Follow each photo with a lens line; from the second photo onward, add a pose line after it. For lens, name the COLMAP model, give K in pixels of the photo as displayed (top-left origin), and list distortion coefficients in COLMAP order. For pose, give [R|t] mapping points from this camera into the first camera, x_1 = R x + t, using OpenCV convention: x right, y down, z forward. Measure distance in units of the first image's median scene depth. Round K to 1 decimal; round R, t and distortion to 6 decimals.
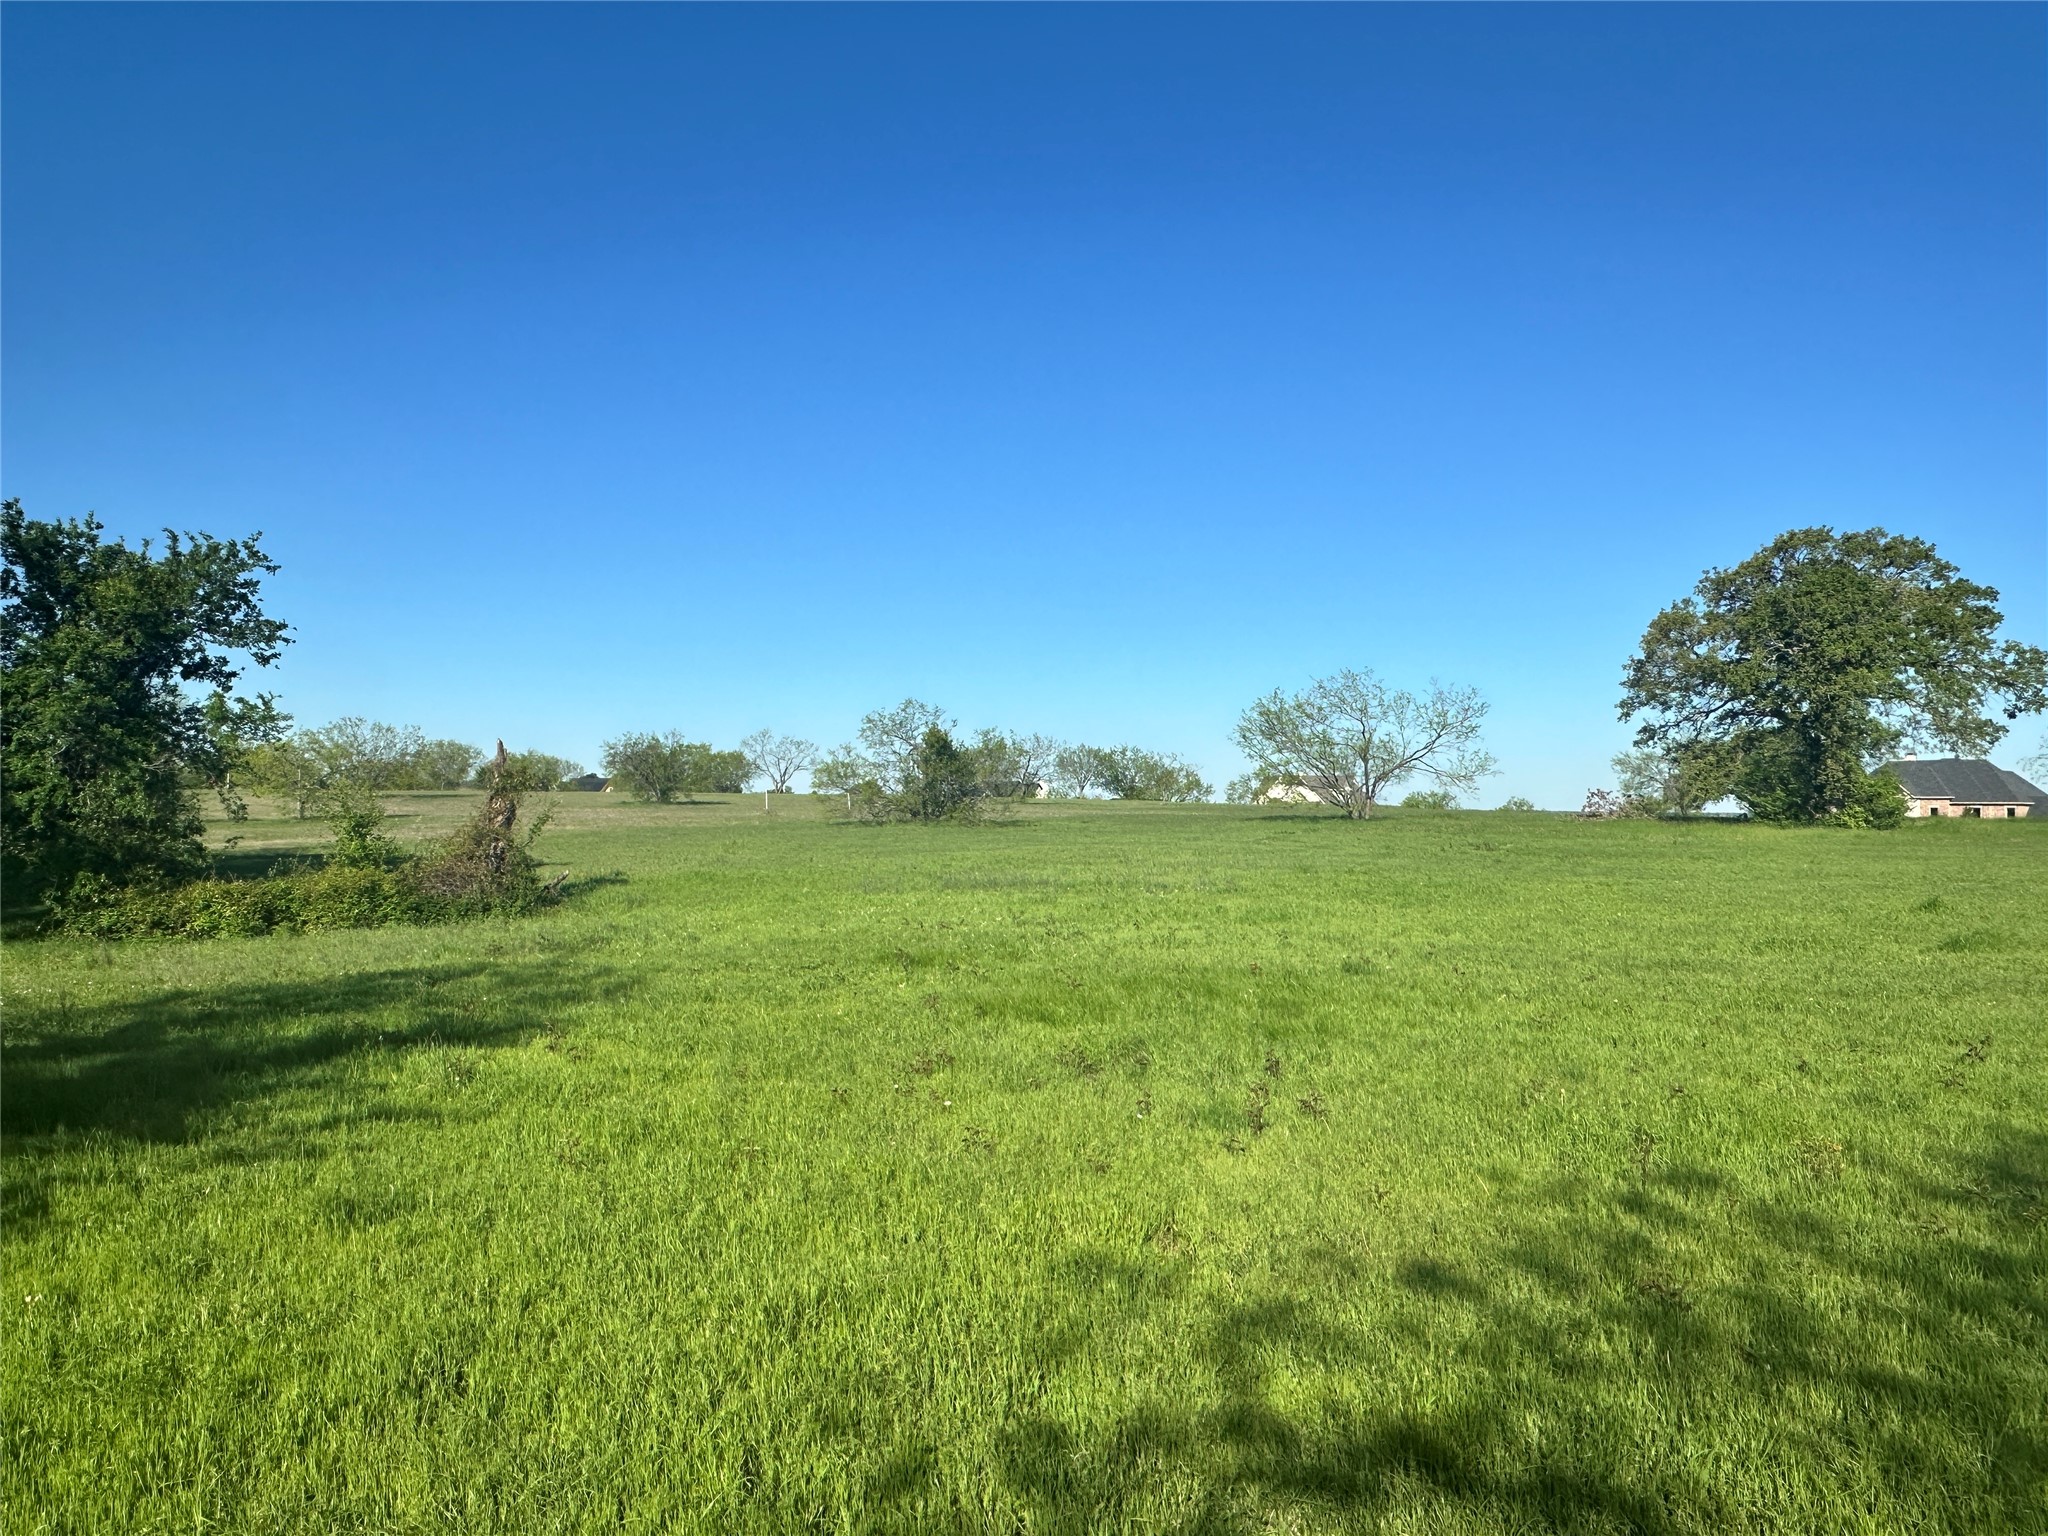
lens RADIAL K [[1372.3, 0, 1030.0], [0, 1372.3, 782.0], [0, 0, 1]] dist [-0.000458, 0.001296]
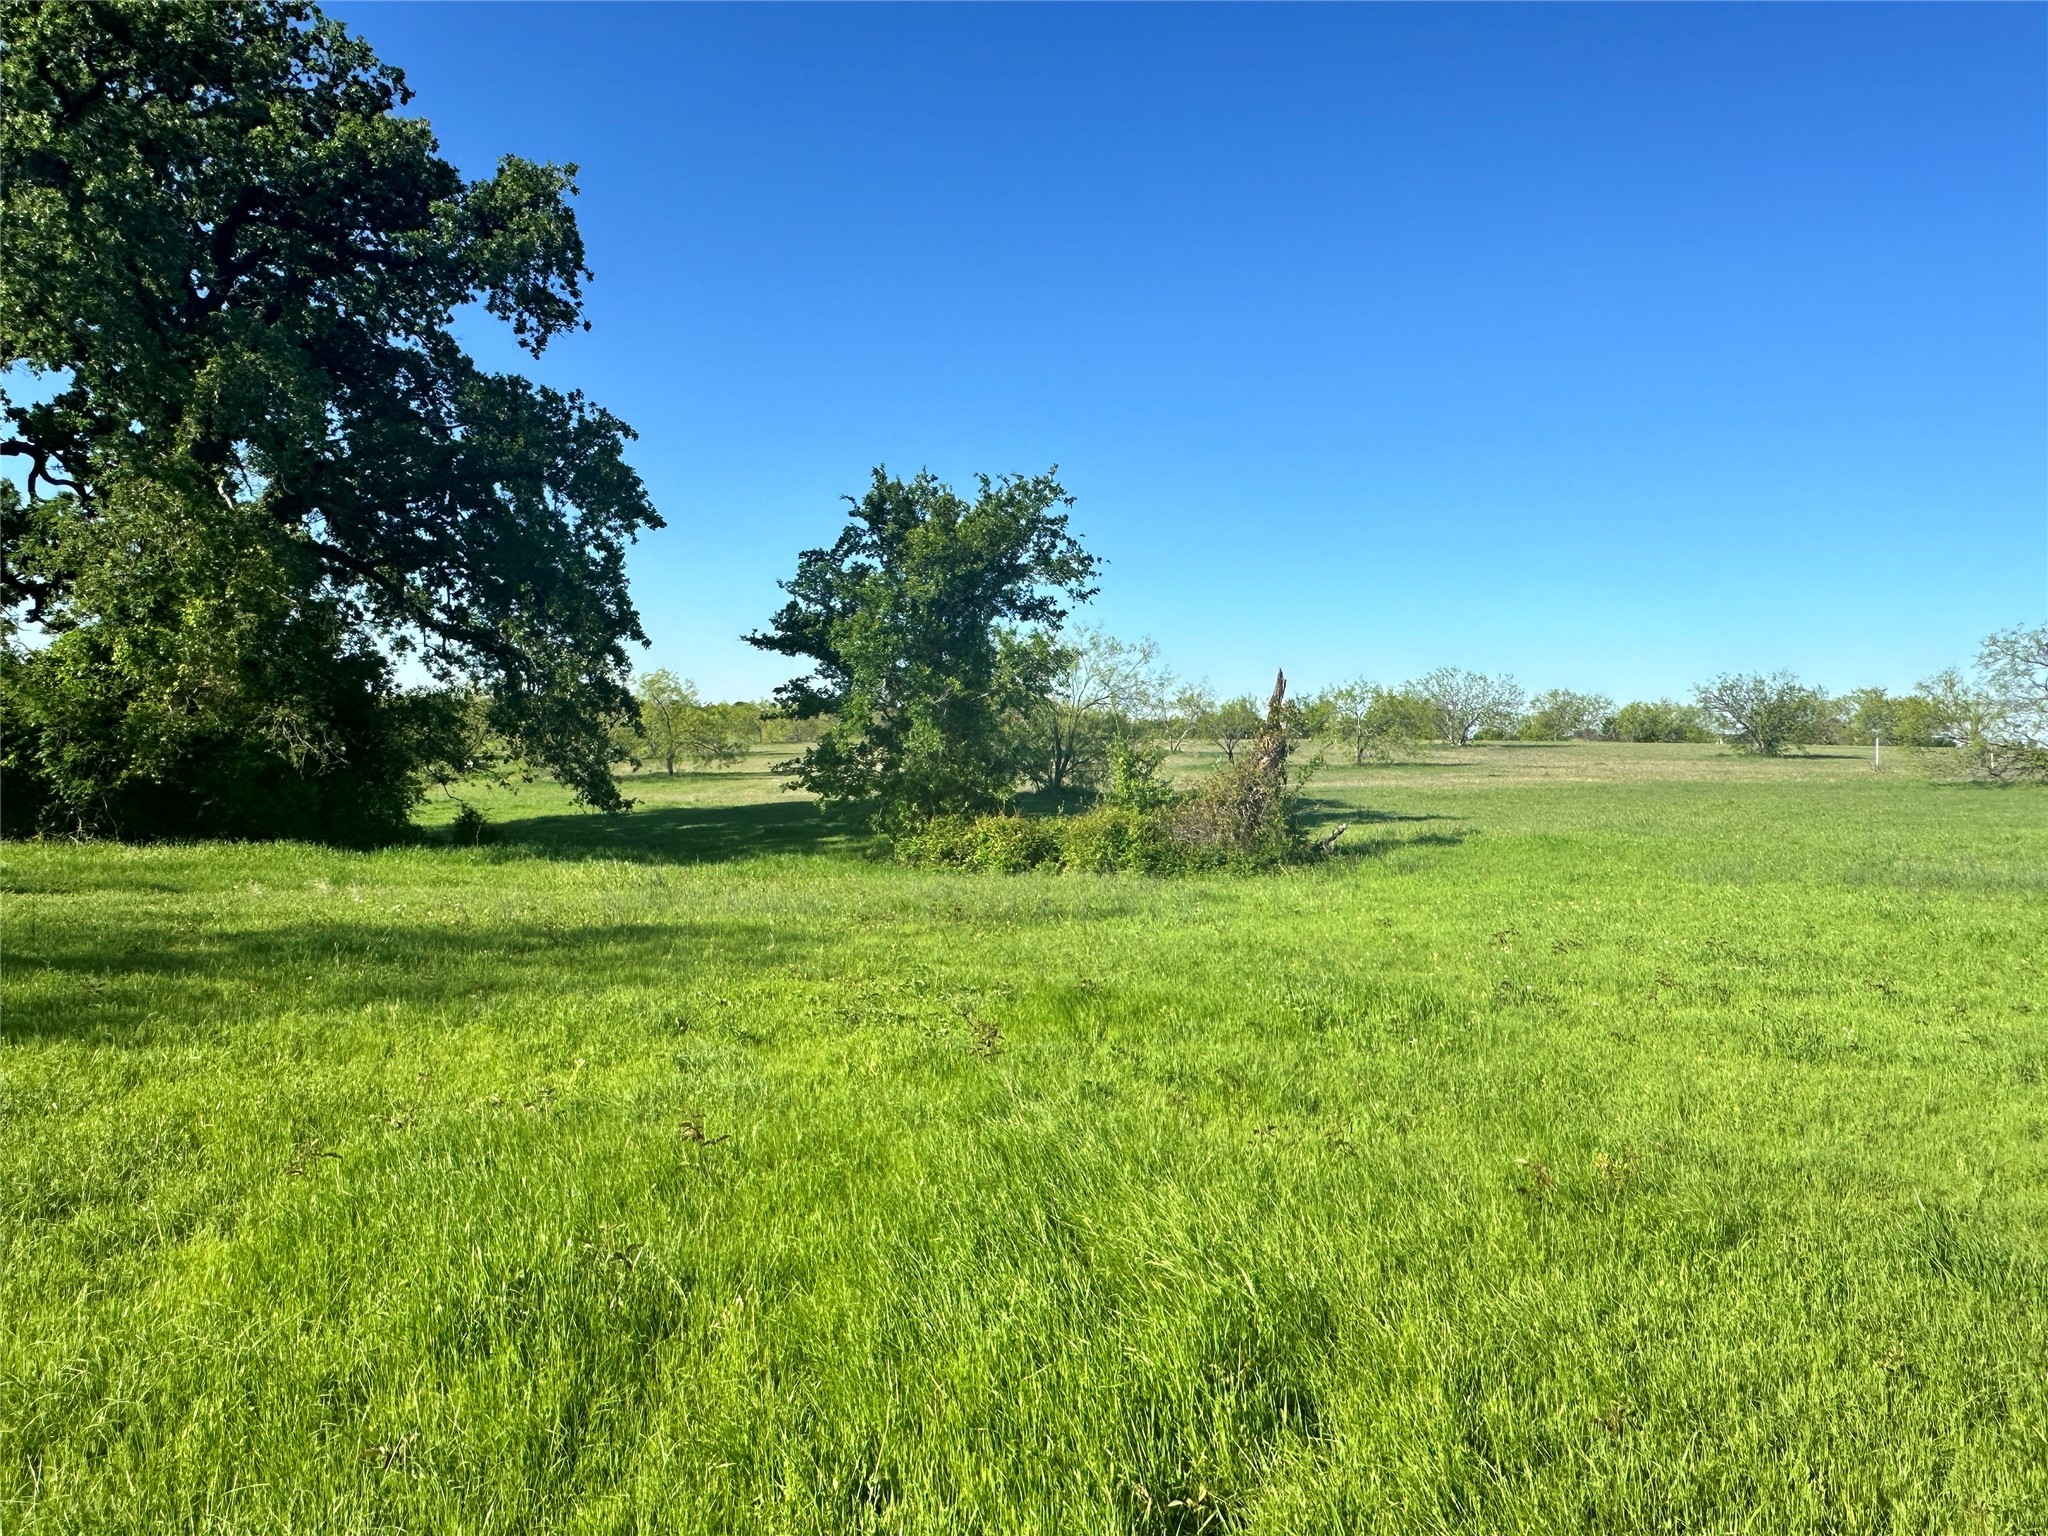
lens RADIAL K [[1372.3, 0, 1017.7], [0, 1372.3, 765.8], [0, 0, 1]] dist [-0.000458, 0.001296]
pose [[0.686498, 0.021004, -0.726828, 0.134230], [-0.004371, 0.999684, 0.024762, 0.009421], [0.727118, -0.013822, 0.686373, 0.285170]]
